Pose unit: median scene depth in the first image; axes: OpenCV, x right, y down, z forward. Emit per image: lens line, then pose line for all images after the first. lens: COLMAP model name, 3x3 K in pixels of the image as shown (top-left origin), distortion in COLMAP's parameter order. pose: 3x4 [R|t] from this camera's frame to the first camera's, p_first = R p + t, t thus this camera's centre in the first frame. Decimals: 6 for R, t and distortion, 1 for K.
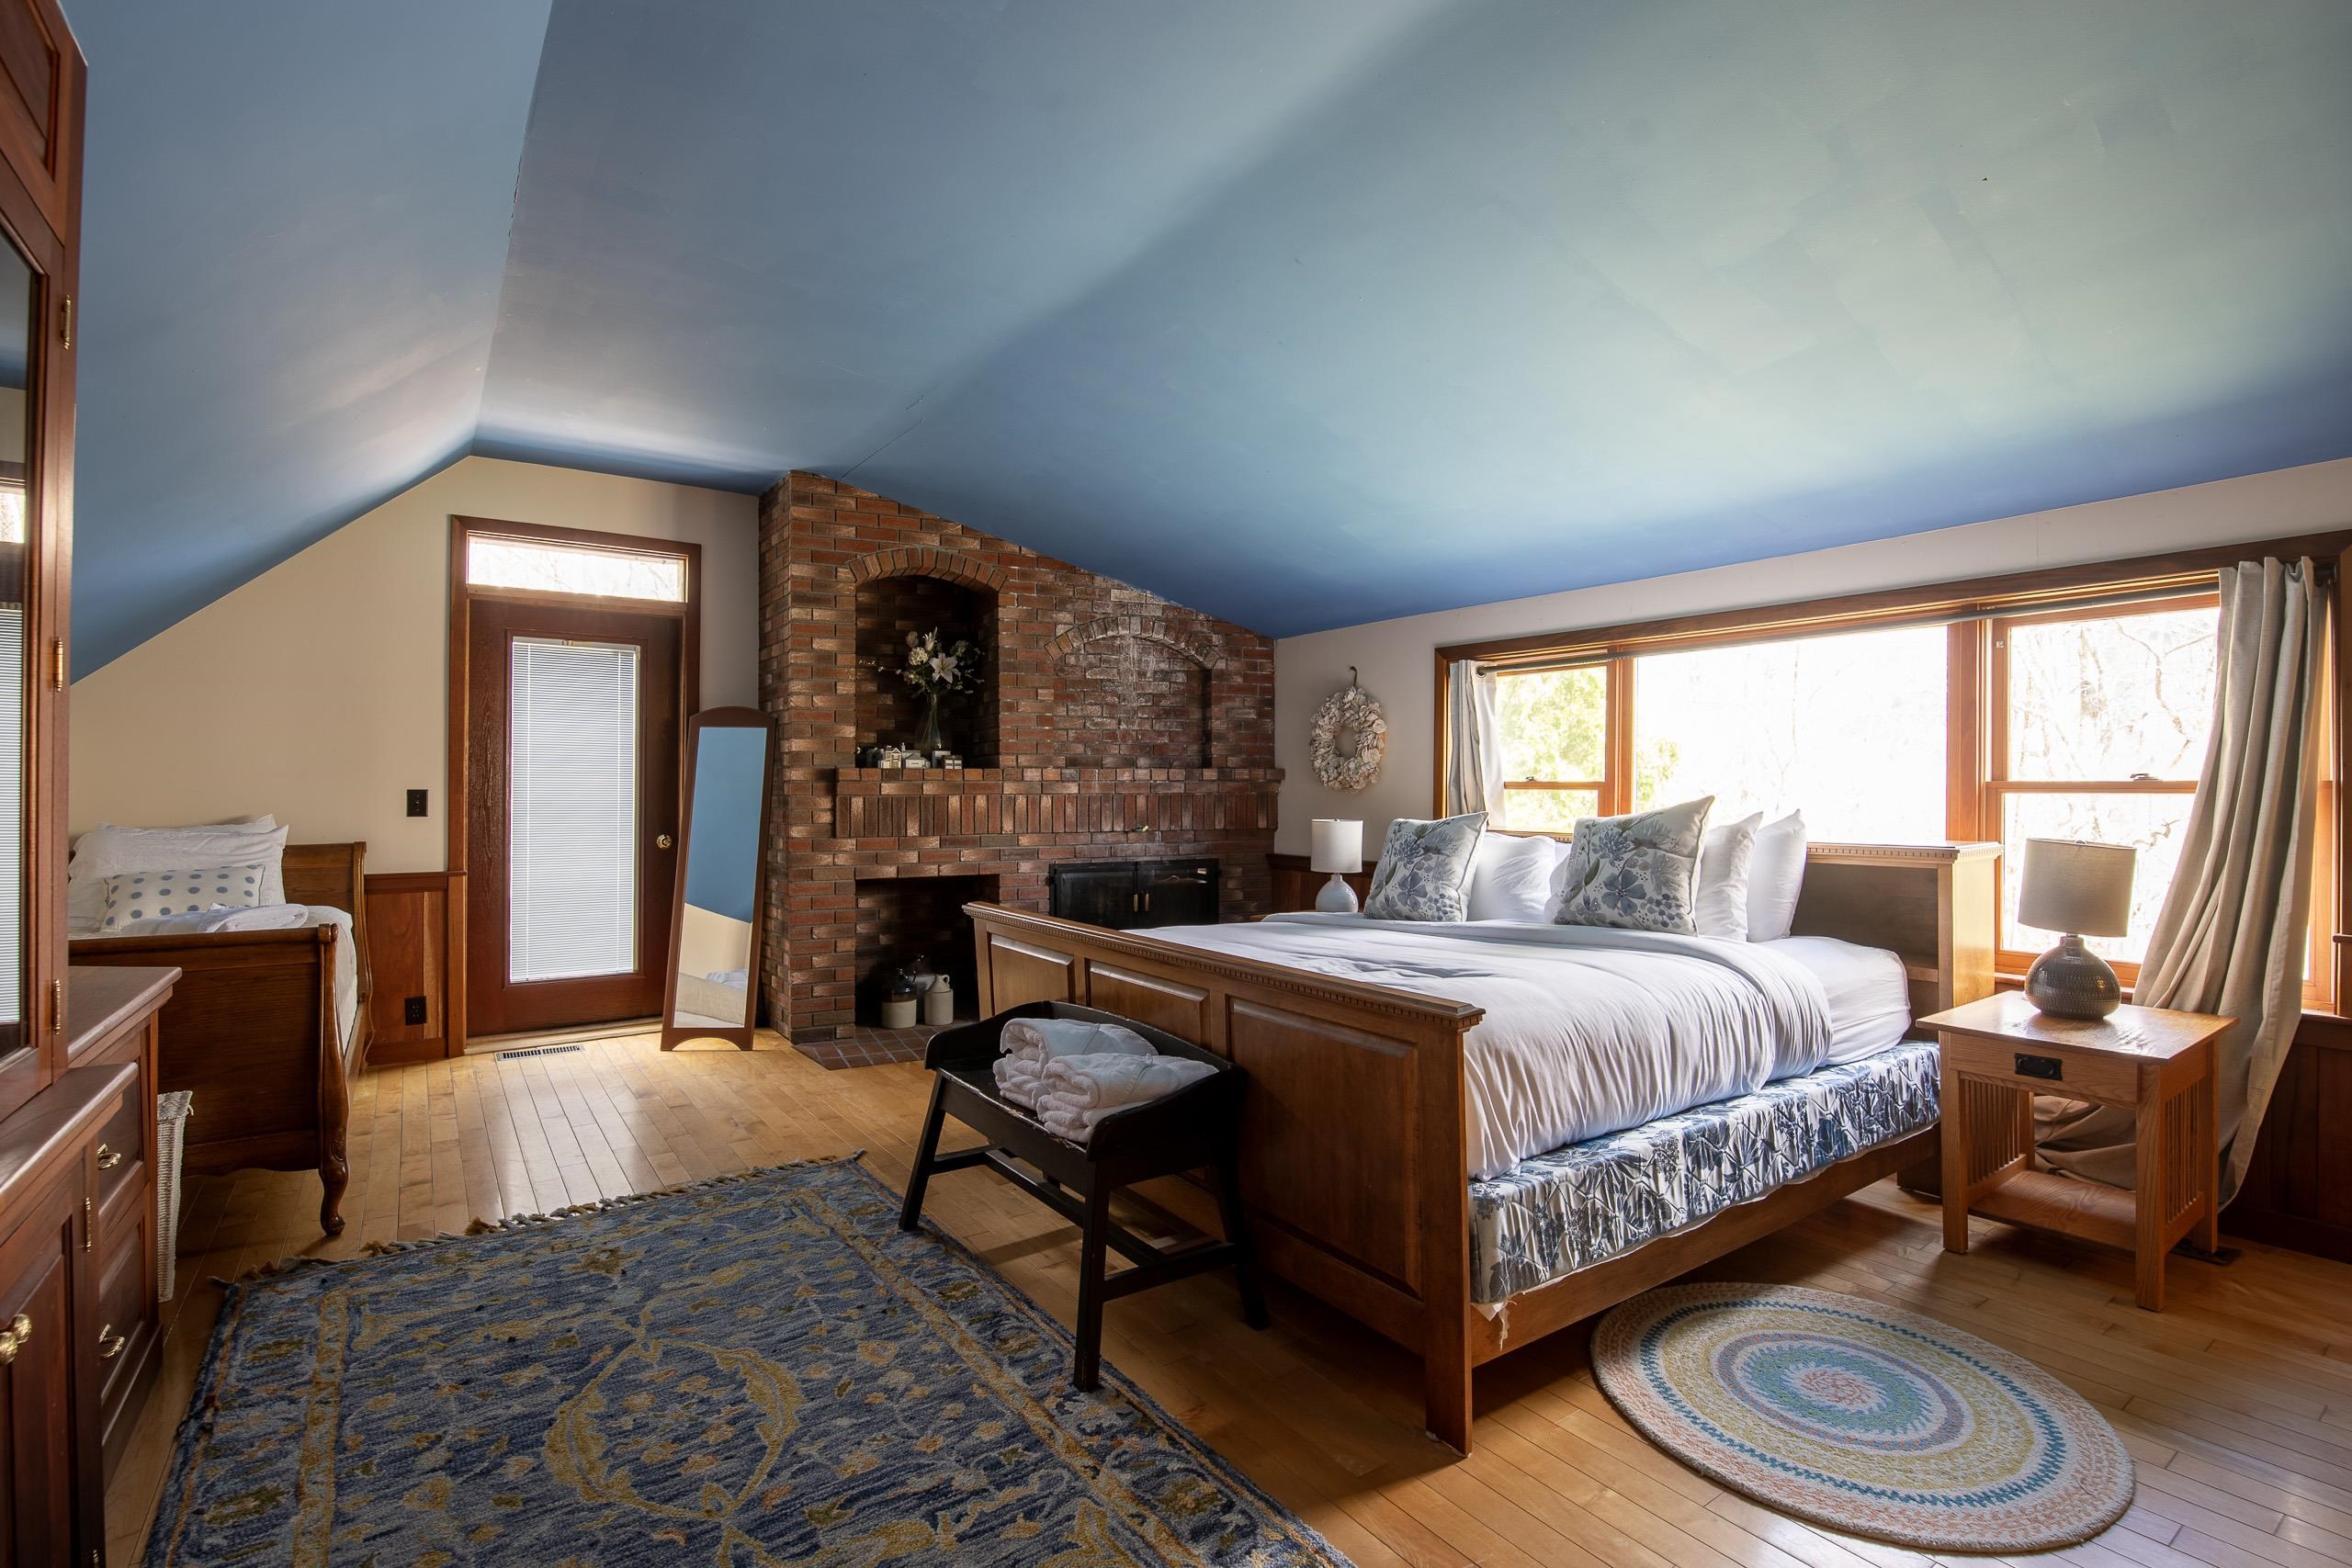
lens RADIAL K [[1081.1, 0, 1181.2], [0, 1081.1, 780.7], [0, 0, 1]] dist [-0.016158, -0.000583]
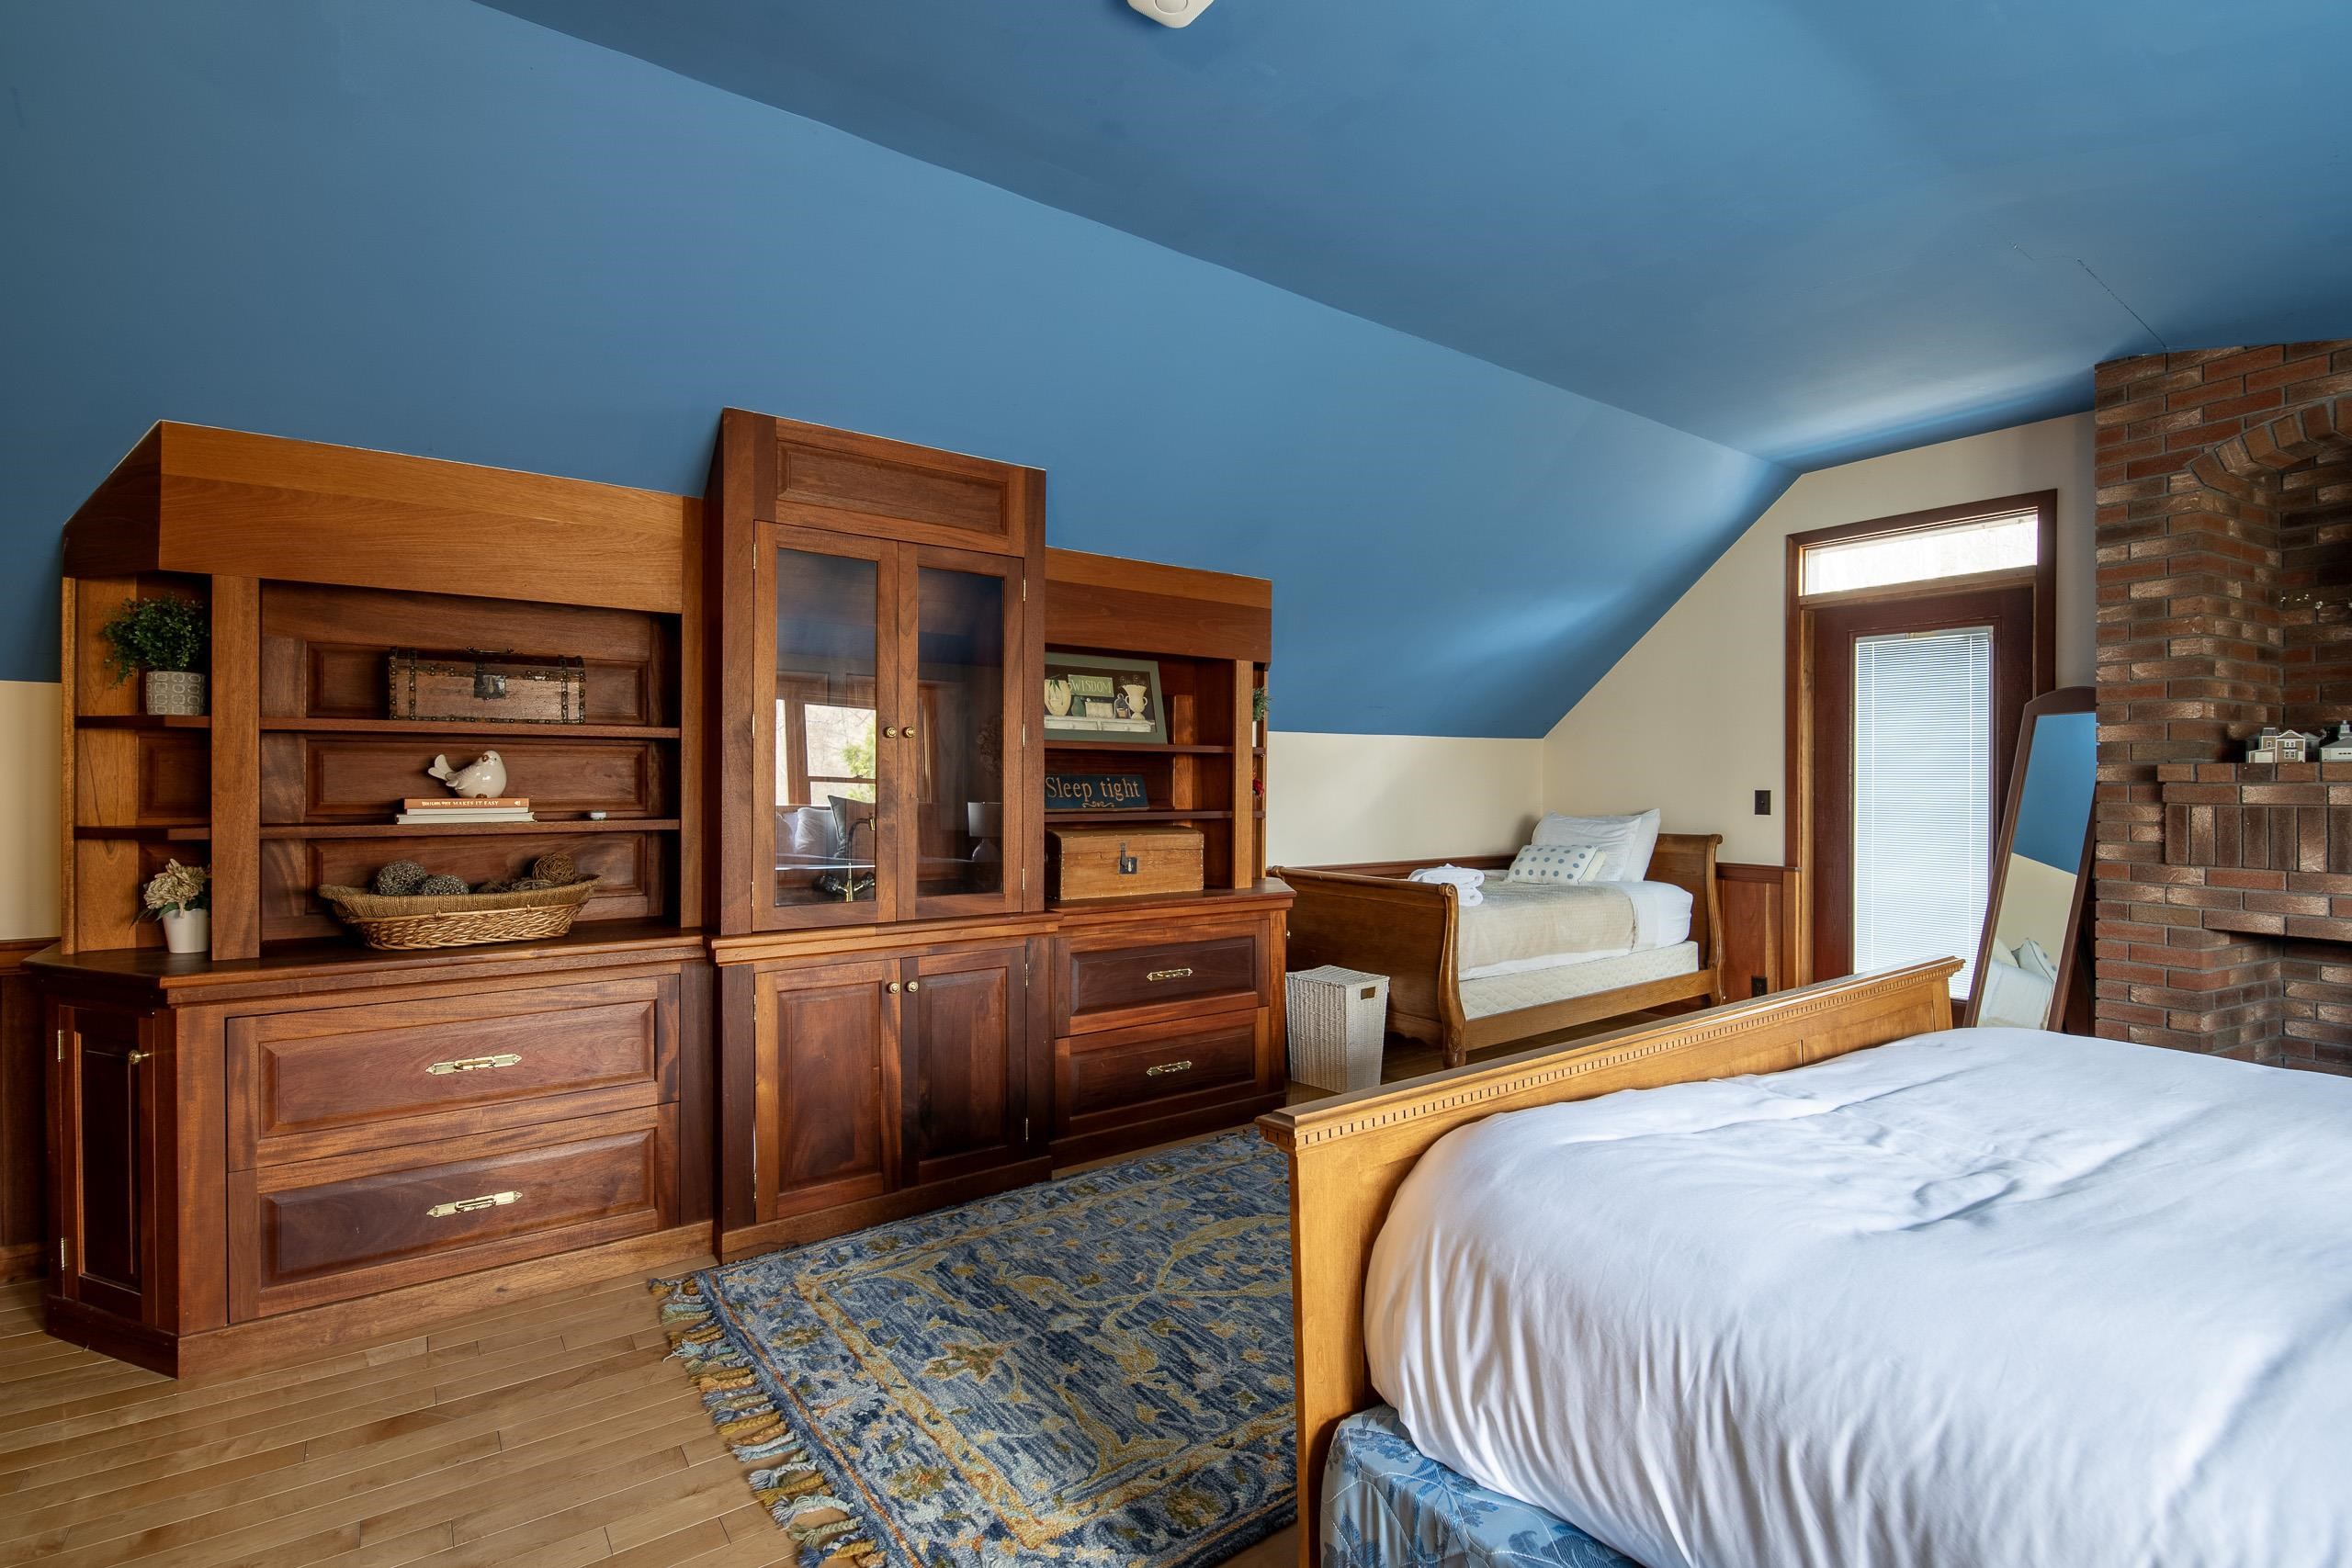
lens RADIAL K [[1081.1, 0, 1181.2], [0, 1081.1, 780.7], [0, 0, 1]] dist [-0.016158, -0.000583]
pose [[0.011125, -0.001454, -0.999937, 0.376007], [0.000862, 0.999999, -0.001444, -0.000517], [0.999938, -0.000846, 0.011126, 0.368753]]
